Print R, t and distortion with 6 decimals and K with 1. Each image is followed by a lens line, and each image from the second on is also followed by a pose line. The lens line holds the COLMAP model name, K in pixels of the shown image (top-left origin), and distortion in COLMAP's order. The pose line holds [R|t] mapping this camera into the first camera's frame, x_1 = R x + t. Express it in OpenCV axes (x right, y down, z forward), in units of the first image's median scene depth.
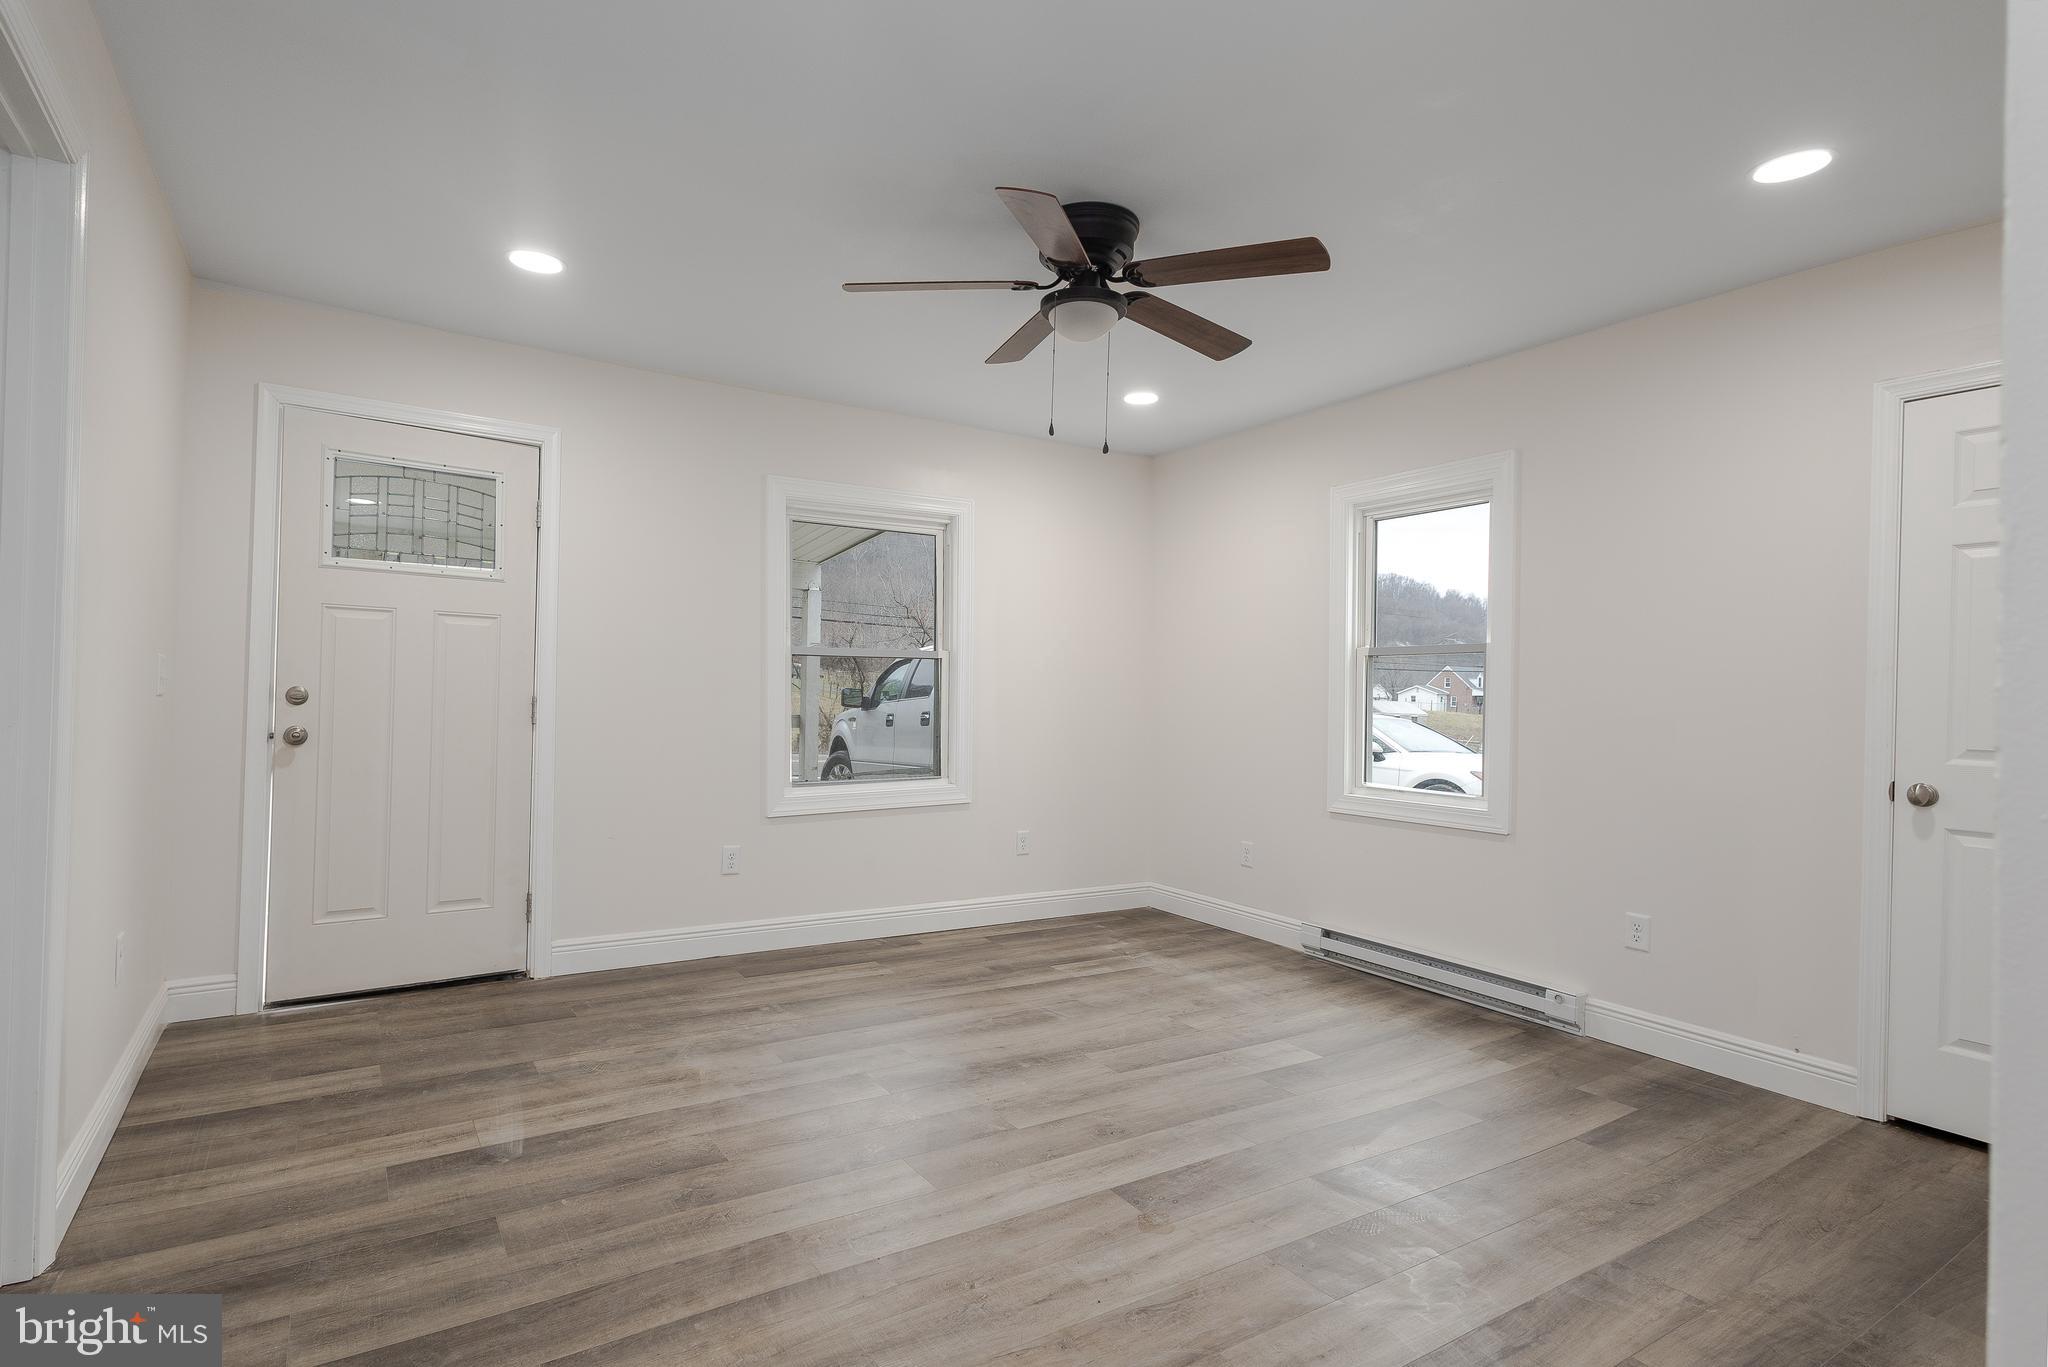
lens RADIAL K [[1000.2, 0, 975.0], [0, 1000.2, 695.1], [0, 0, 1]] dist [0.014063, 0.000240]
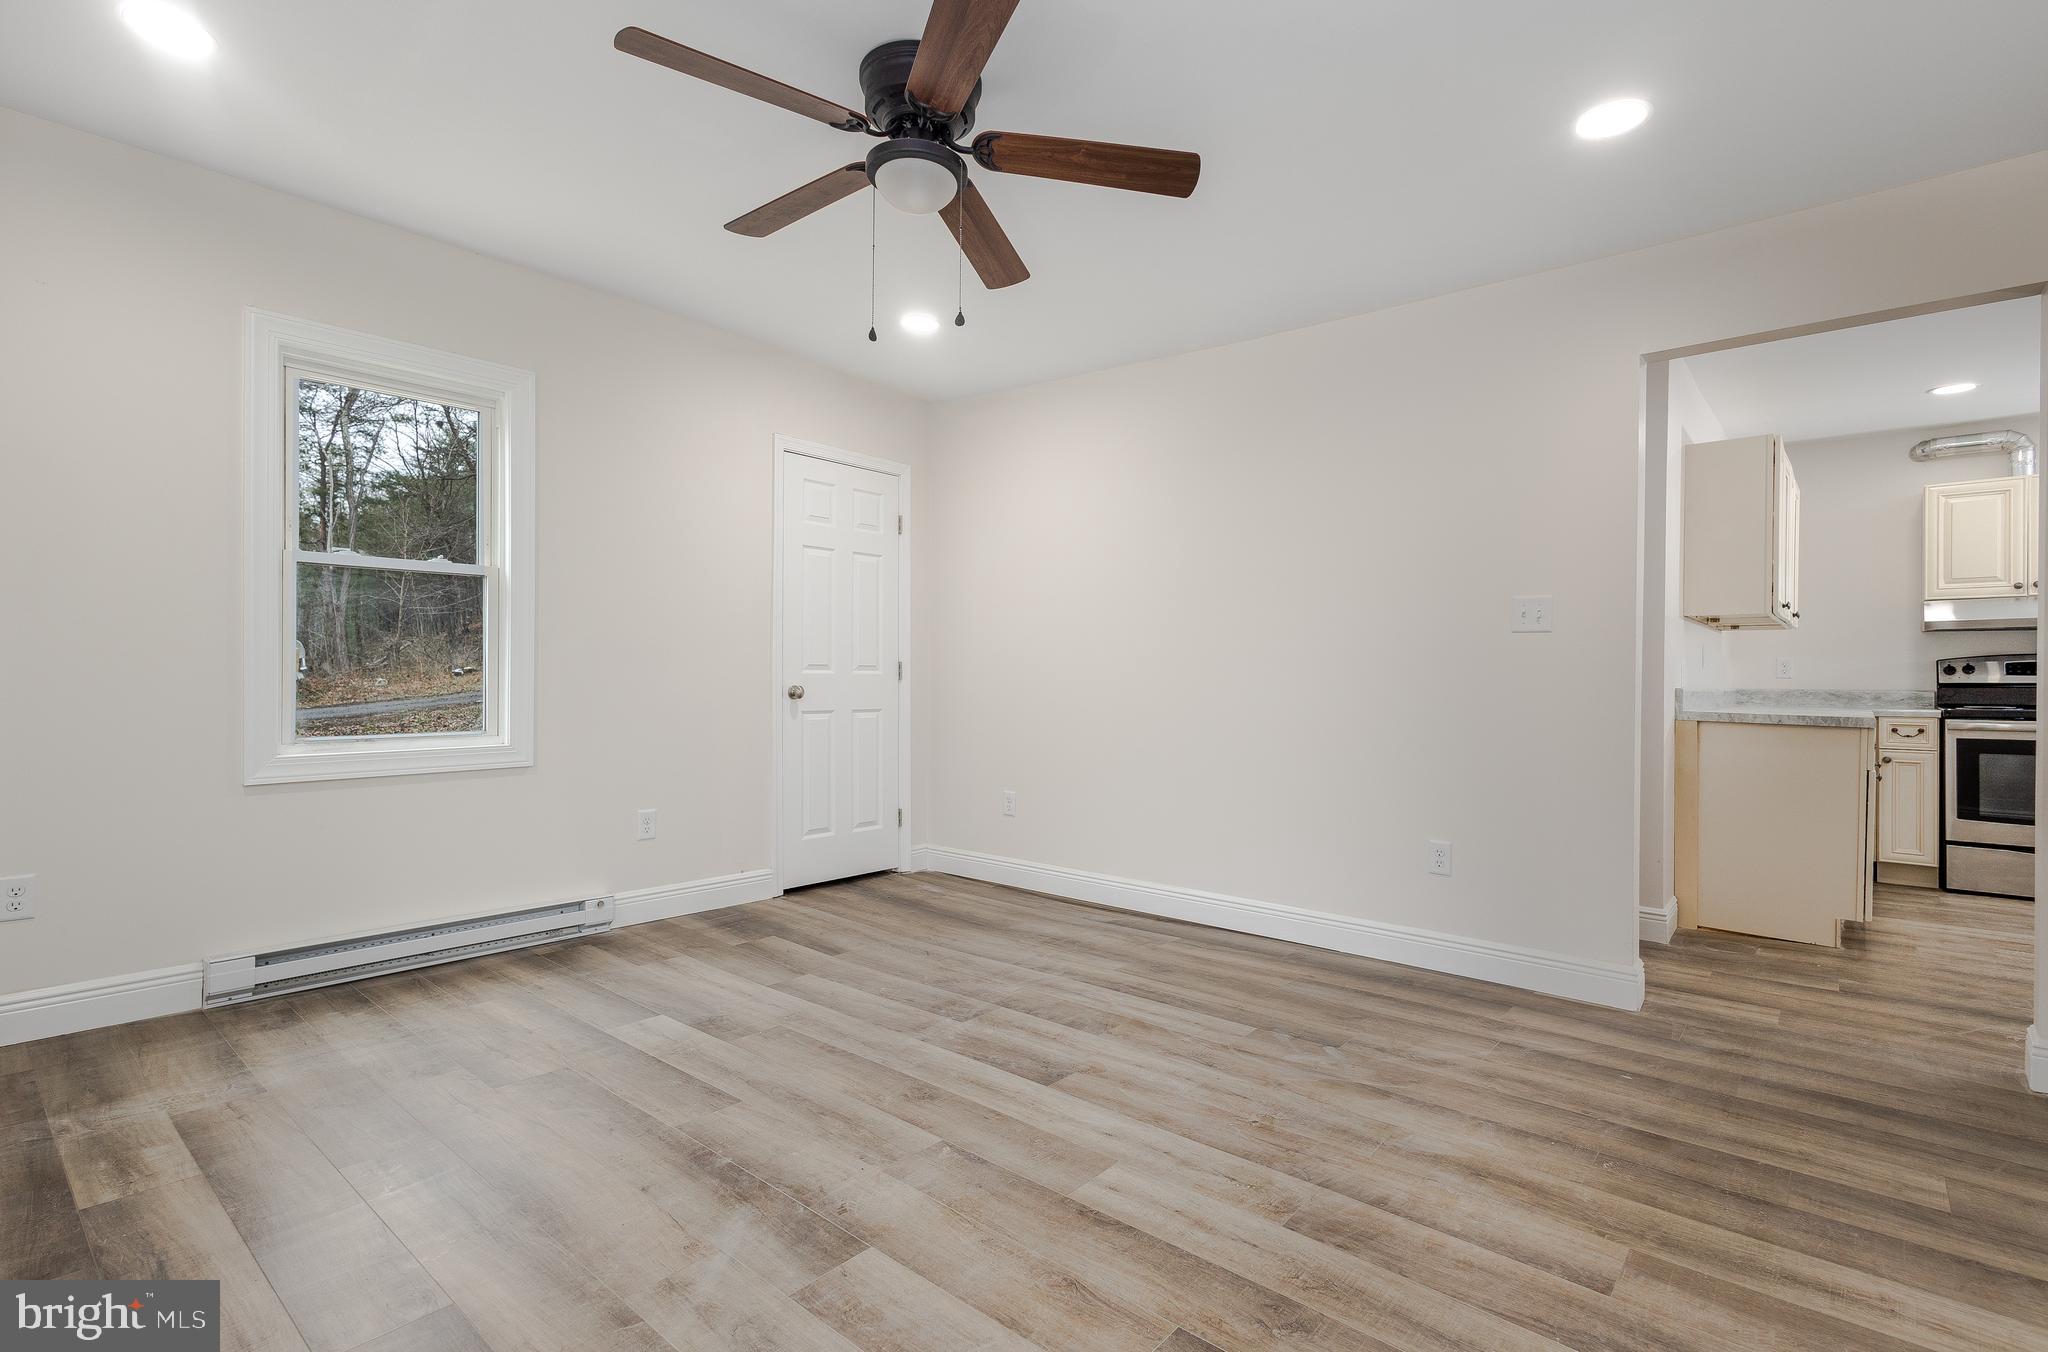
lens RADIAL K [[963.3, 0, 1026.3], [0, 963.3, 671.5], [0, 0, 1]] dist [0.009329, -0.000204]
pose [[-0.299078, -0.030507, 0.953741, -0.606957], [-0.023220, 0.999426, 0.024687, 0.013756], [-0.953946, -0.014762, -0.299615, 0.968840]]
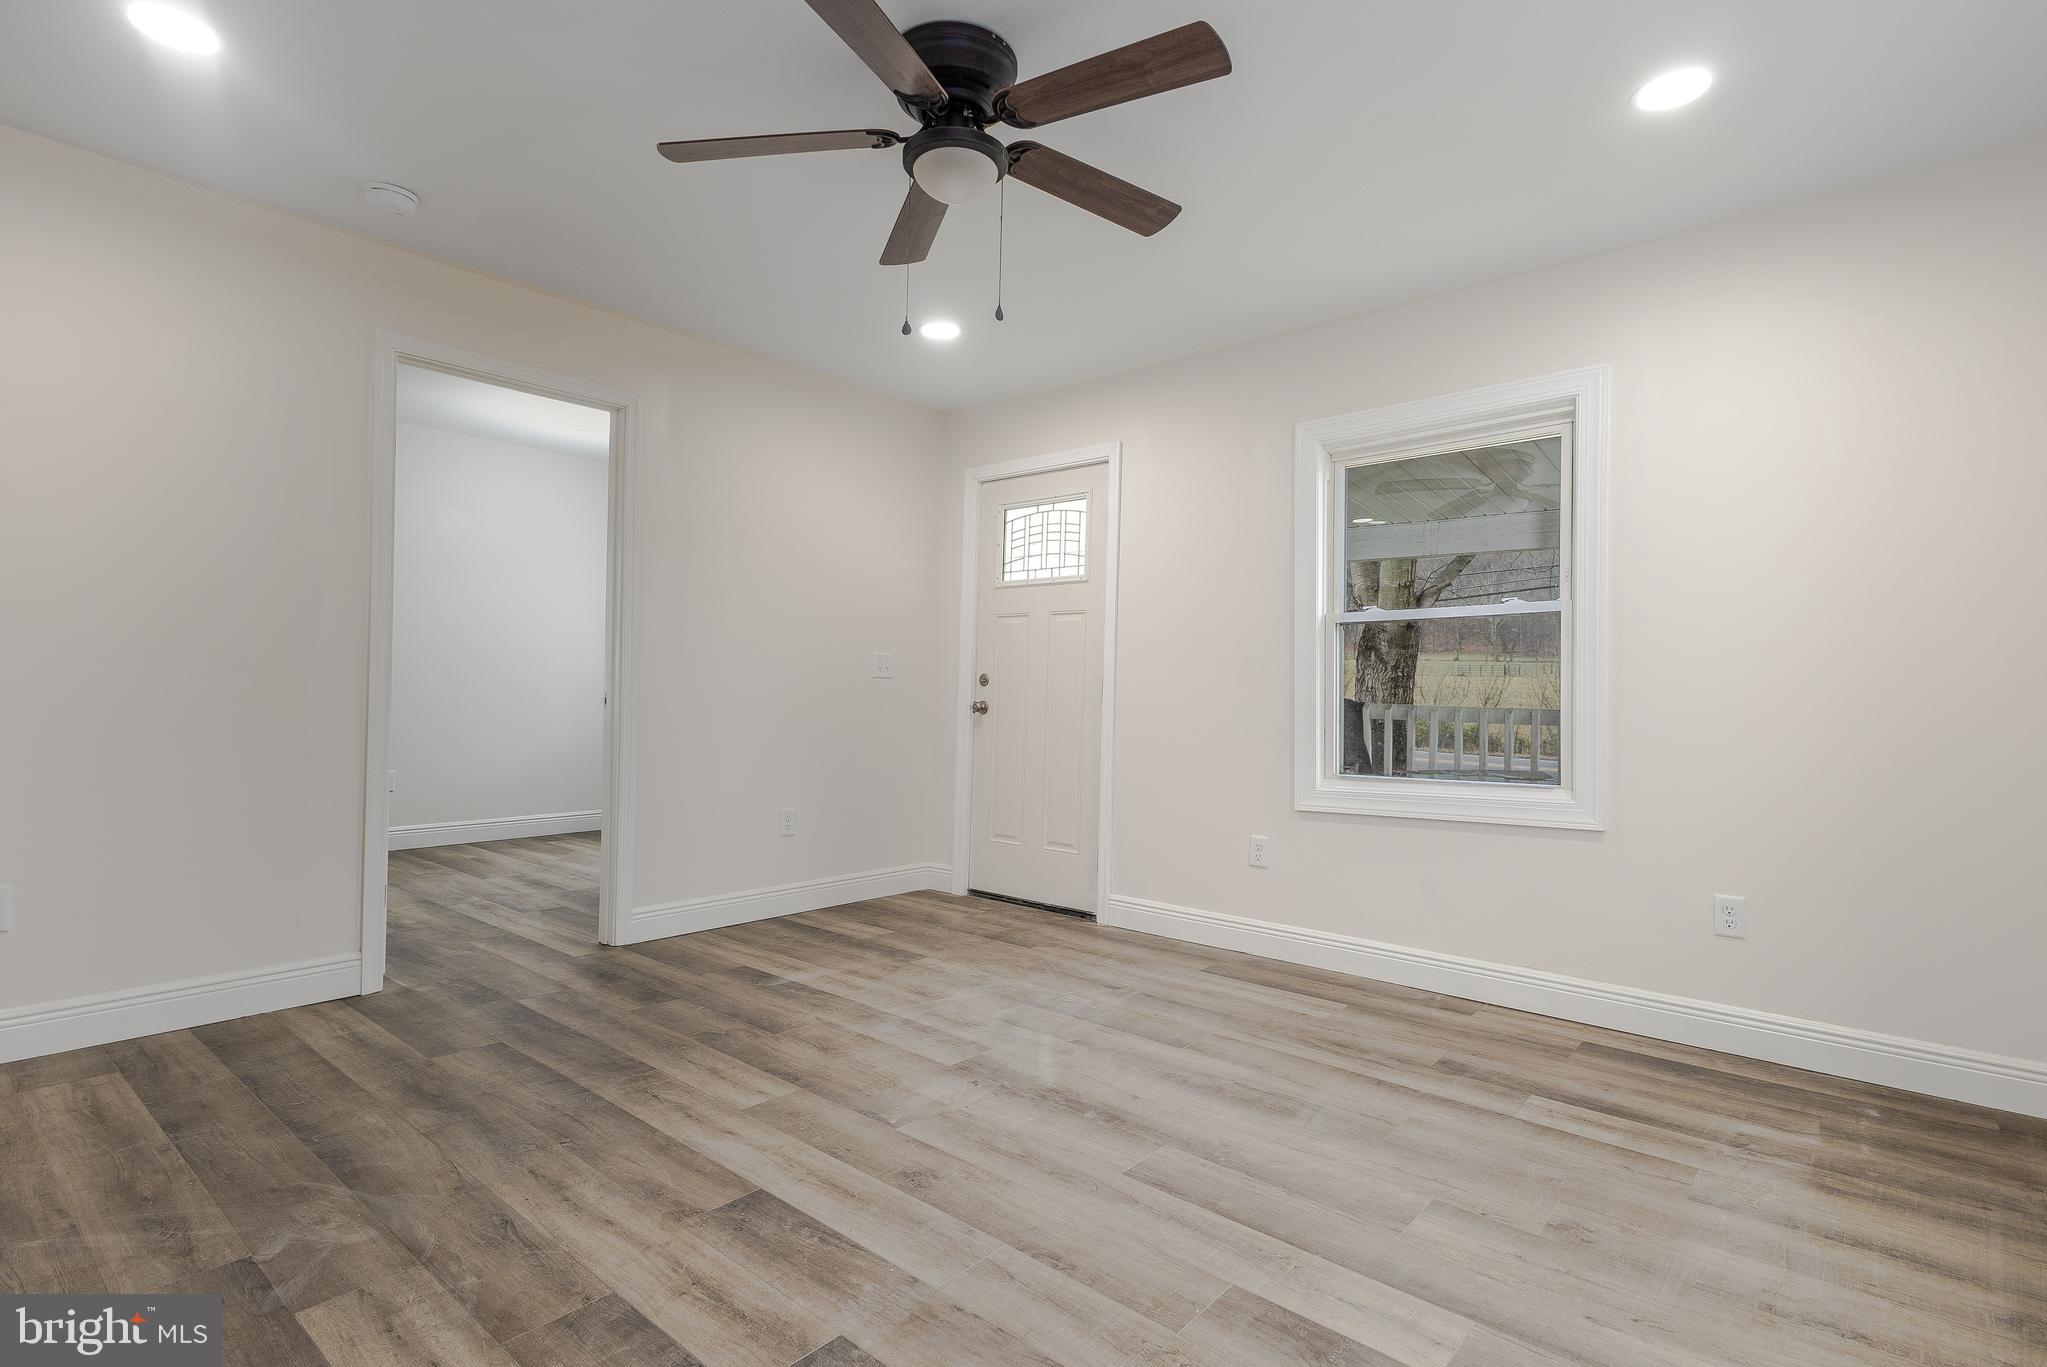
lens RADIAL K [[998.3, 0, 1029.0], [0, 998.3, 683.8], [0, 0, 1]] dist [0.012355, -0.000089]
pose [[0.308107, -0.028788, -0.950916, 0.755606], [-0.010742, 0.999373, -0.033735, 0.058731], [0.951291, 0.020609, 0.307604, 0.683066]]
